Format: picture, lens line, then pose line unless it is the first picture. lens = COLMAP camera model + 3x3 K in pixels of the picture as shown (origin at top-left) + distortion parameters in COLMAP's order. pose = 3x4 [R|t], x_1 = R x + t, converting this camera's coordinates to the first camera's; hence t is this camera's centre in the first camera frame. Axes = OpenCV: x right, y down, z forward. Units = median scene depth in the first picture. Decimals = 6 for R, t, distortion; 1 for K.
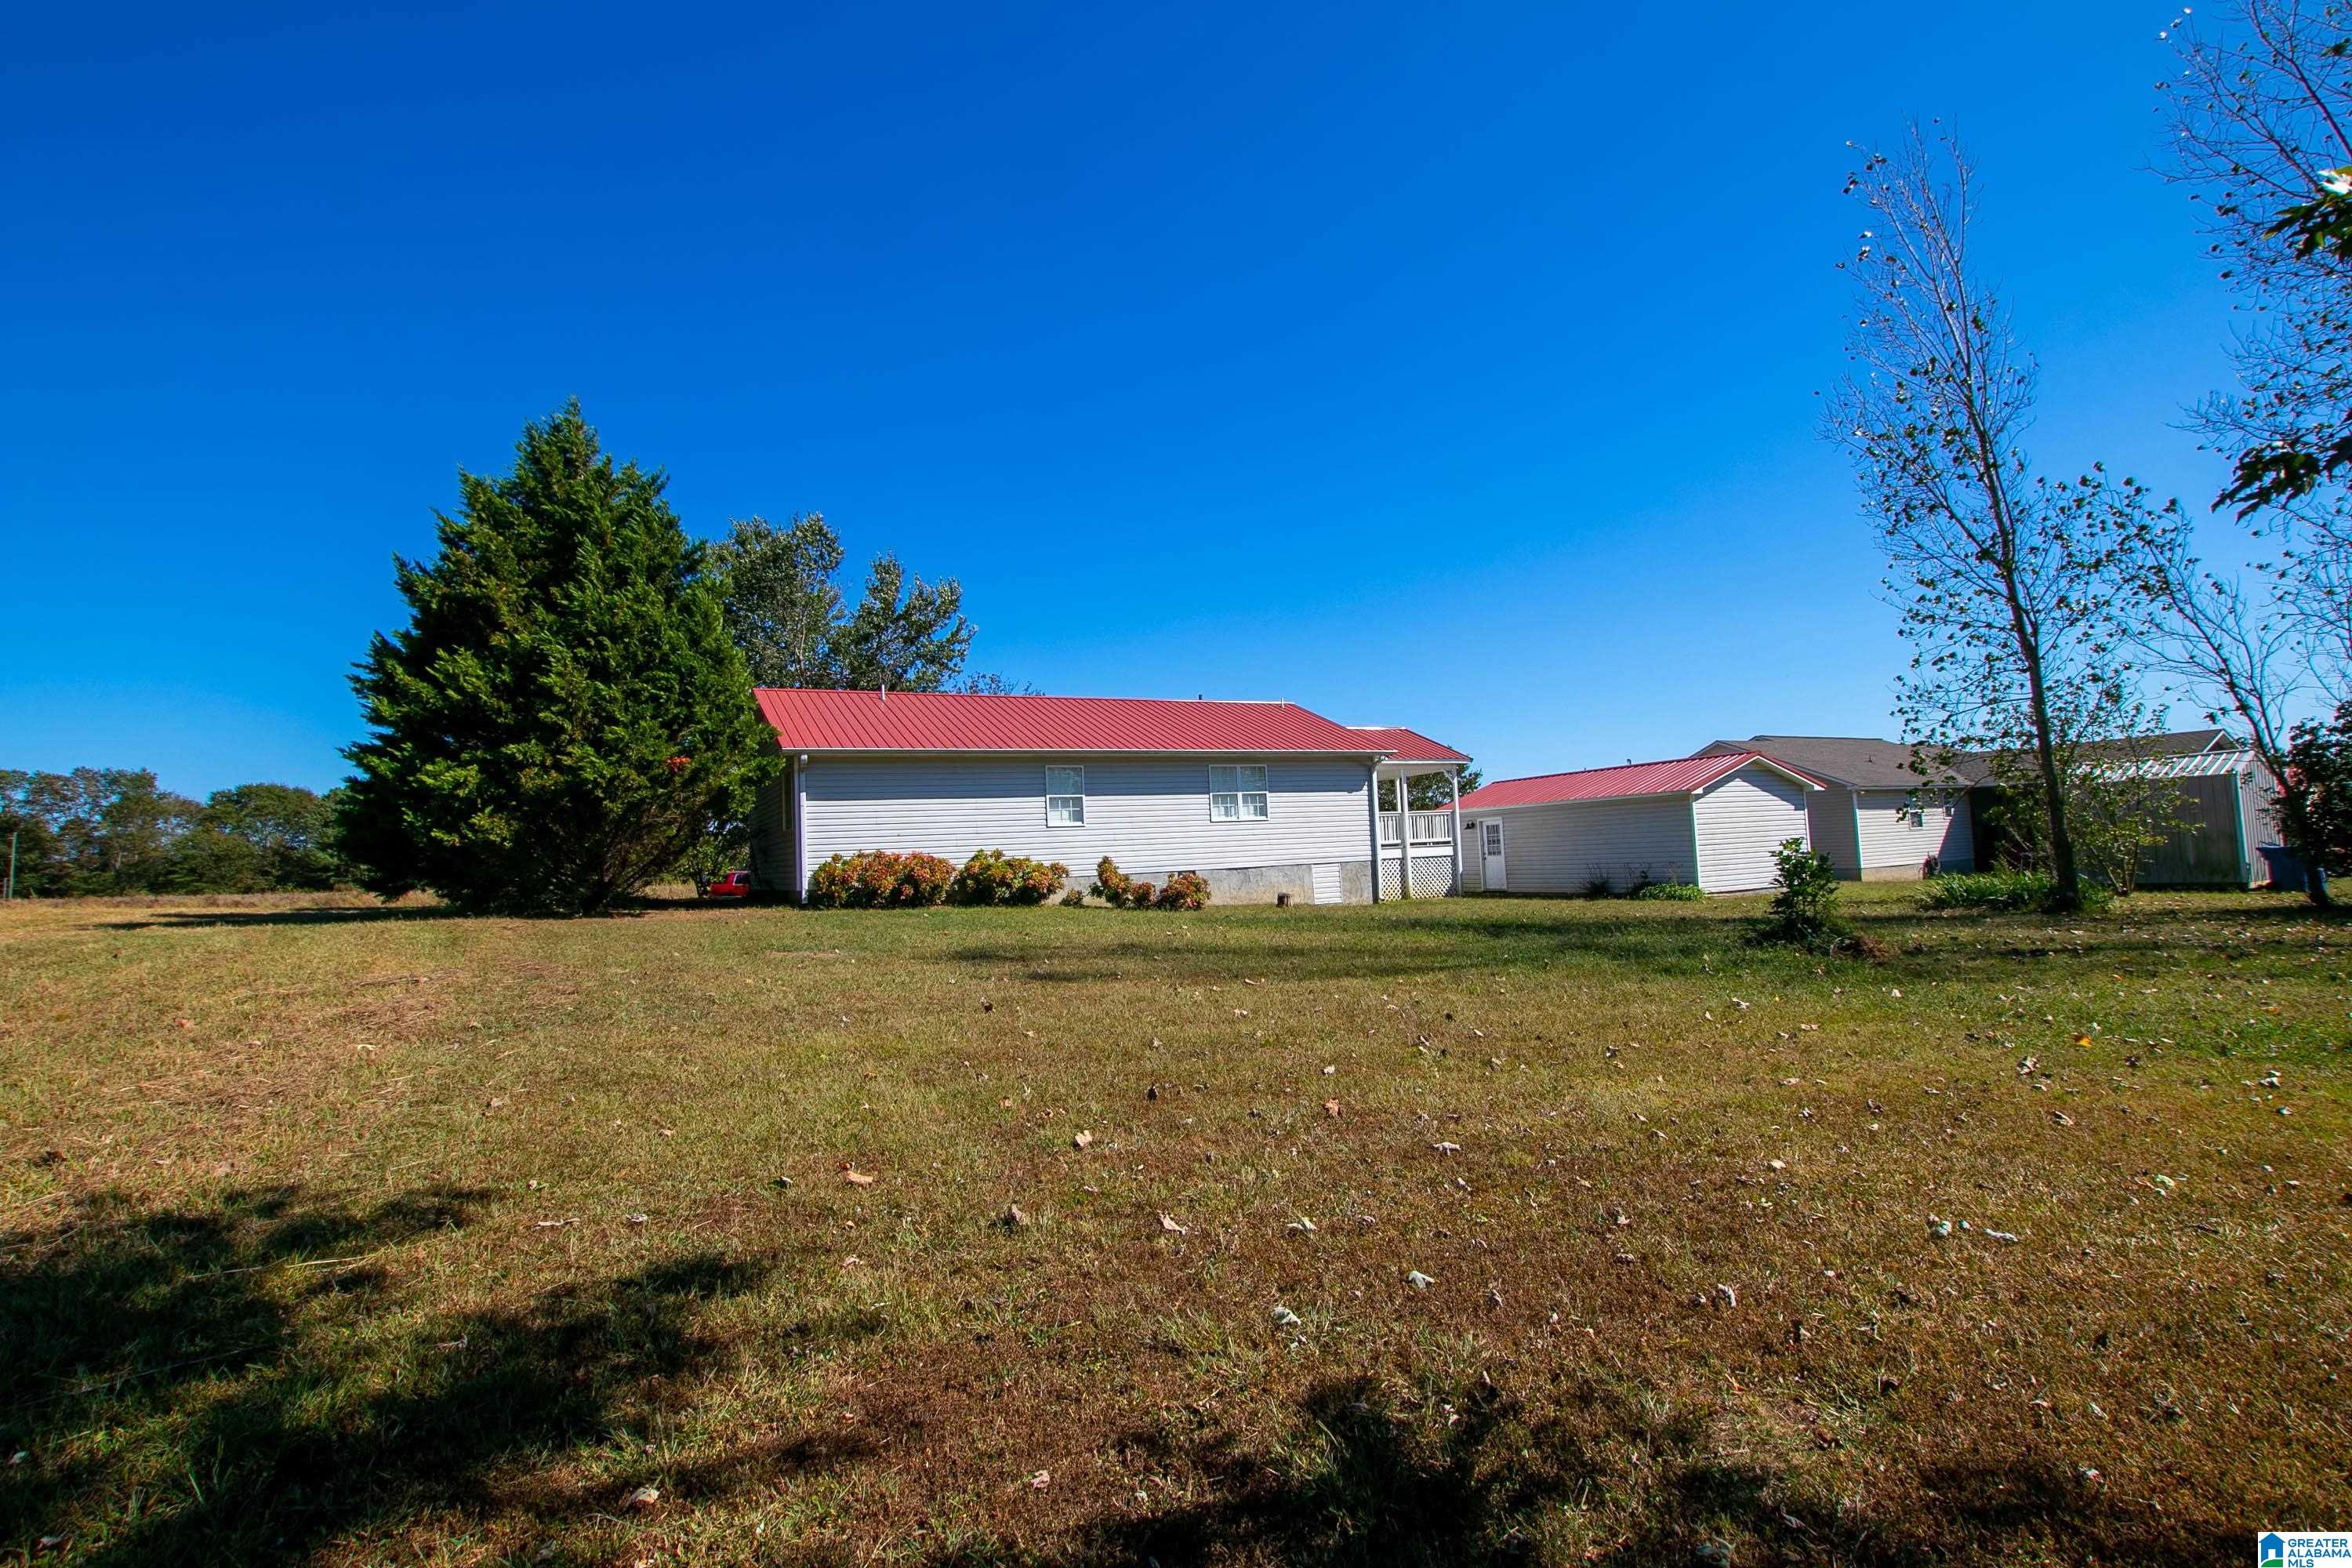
lens RADIAL K [[1088.6, 0, 1161.0], [0, 1088.6, 790.4], [0, 0, 1]] dist [-0.035218, 0.006082]
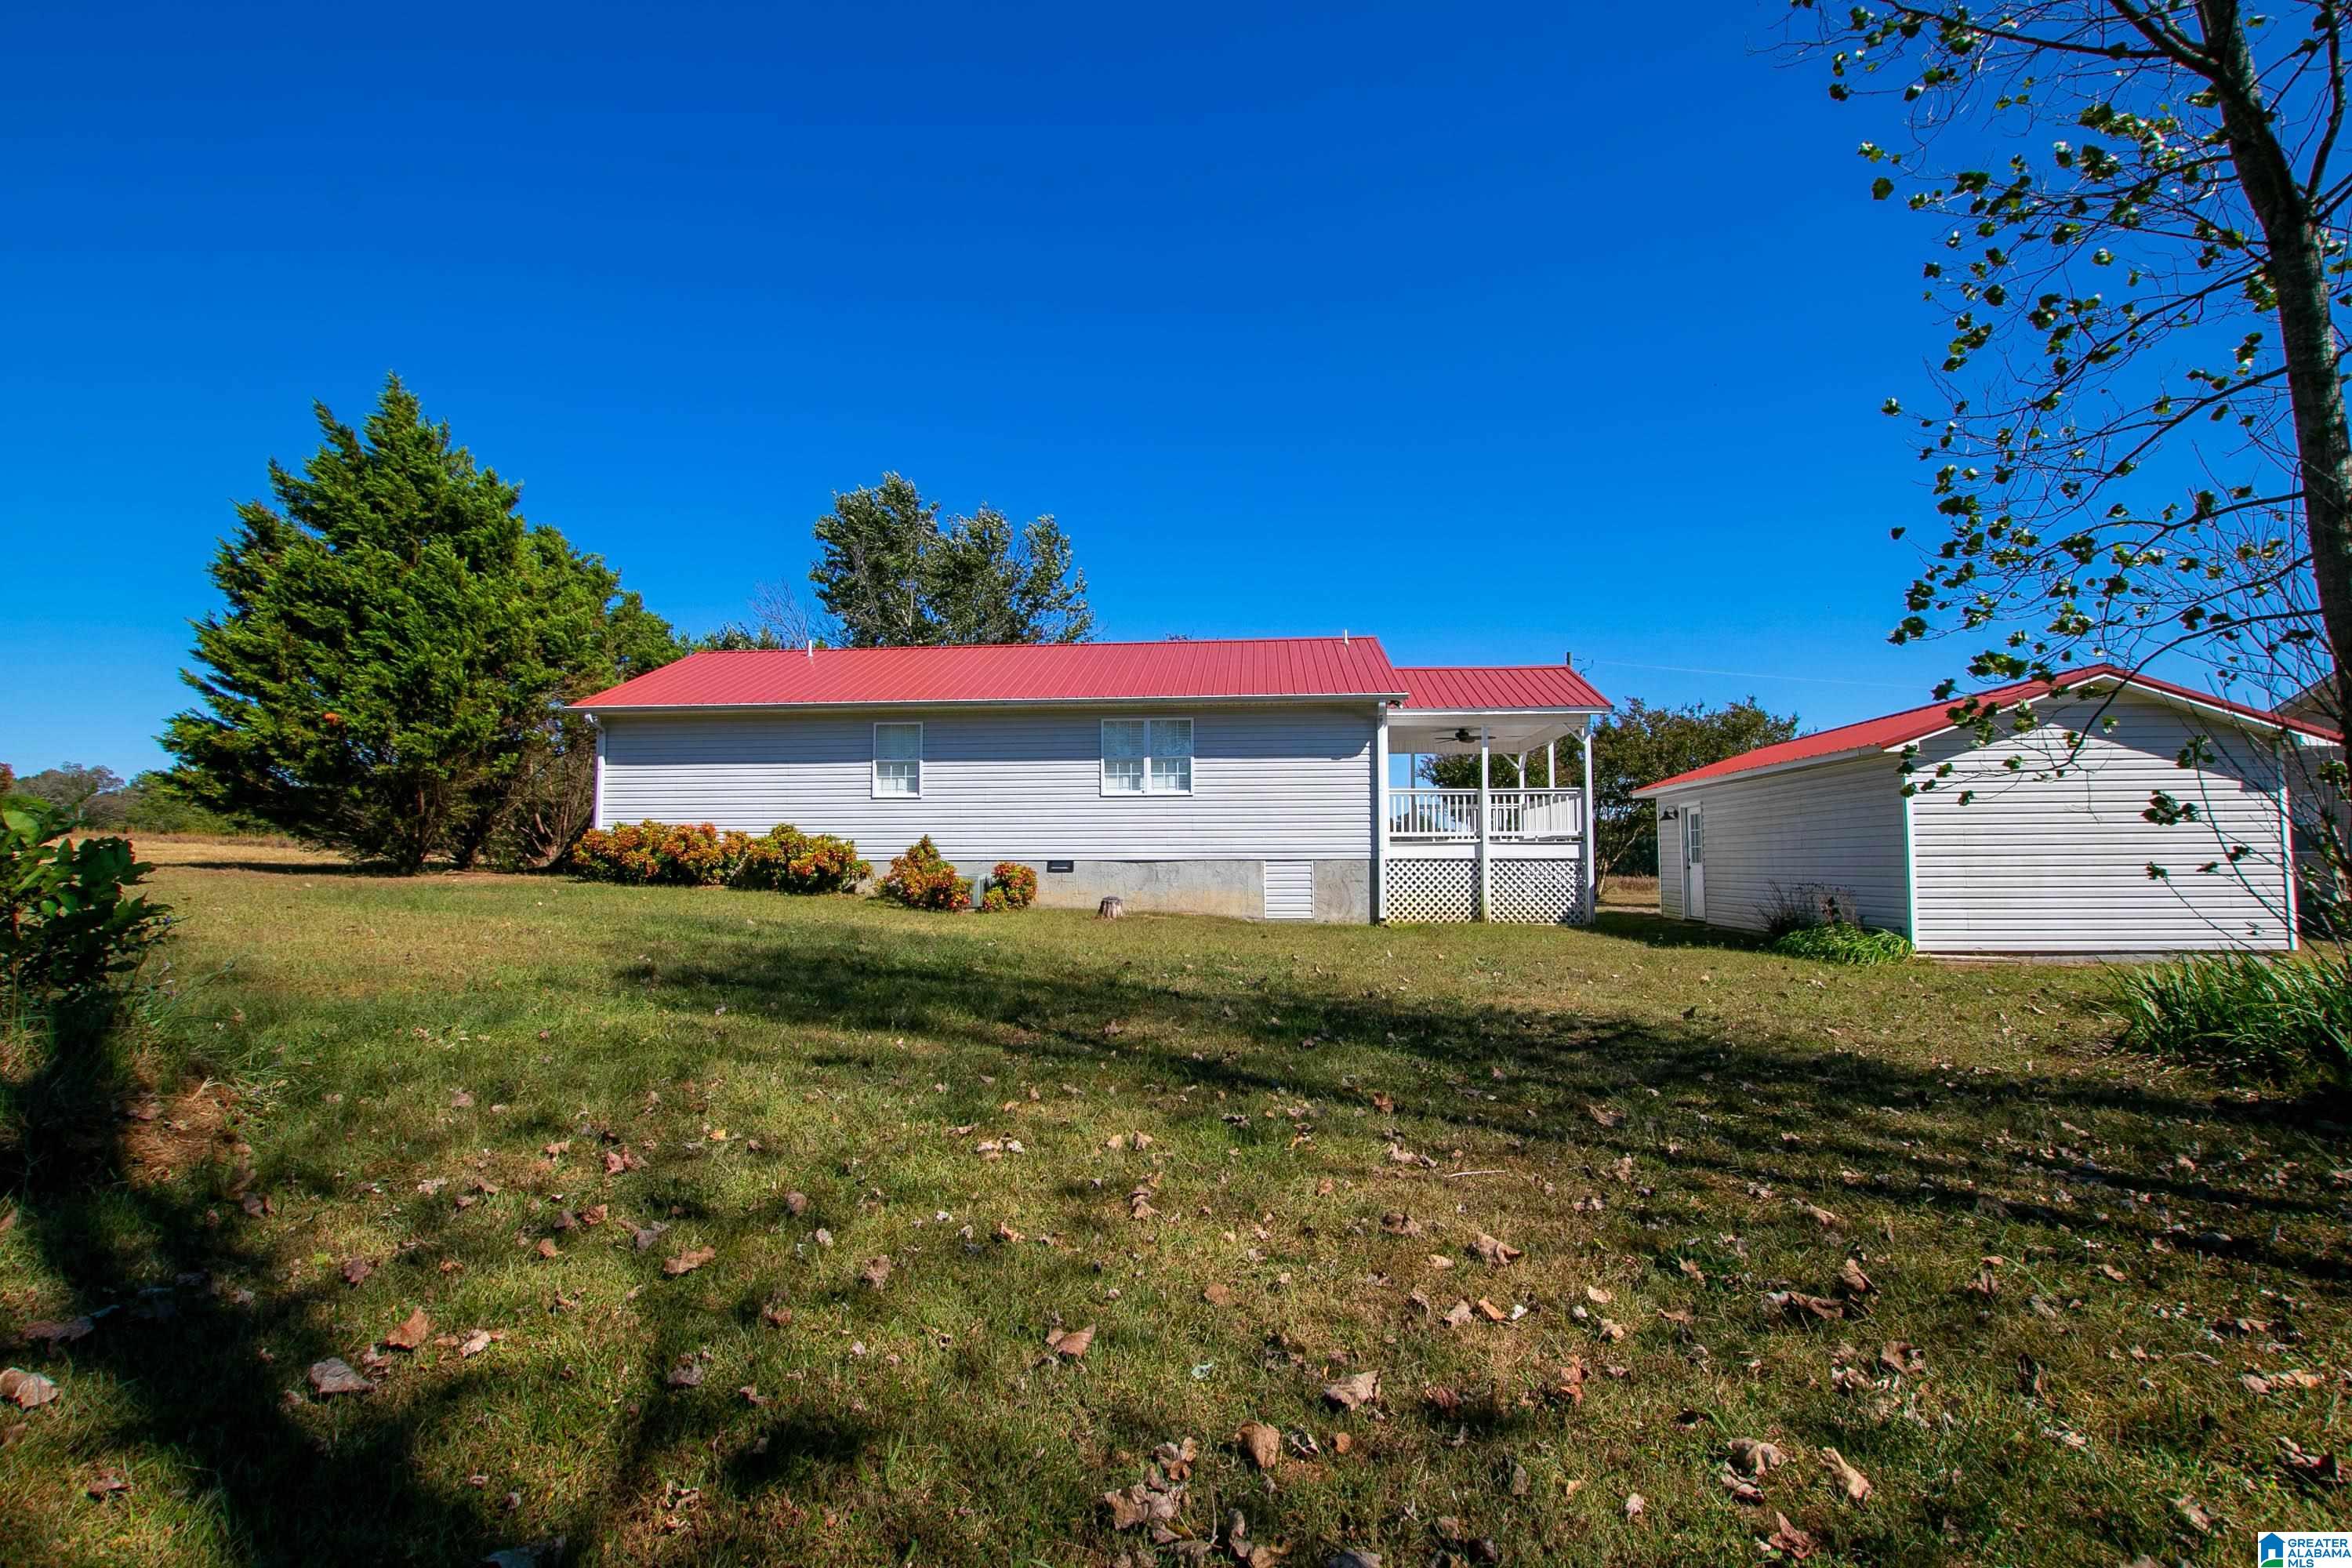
lens RADIAL K [[1088.6, 0, 1161.0], [0, 1088.6, 790.4], [0, 0, 1]] dist [-0.035218, 0.006082]
pose [[0.847321, 0.007379, -0.531030, 0.492734], [-0.004735, 0.999969, 0.006341, 0.020464], [0.531060, -0.002859, 0.847329, 0.406075]]
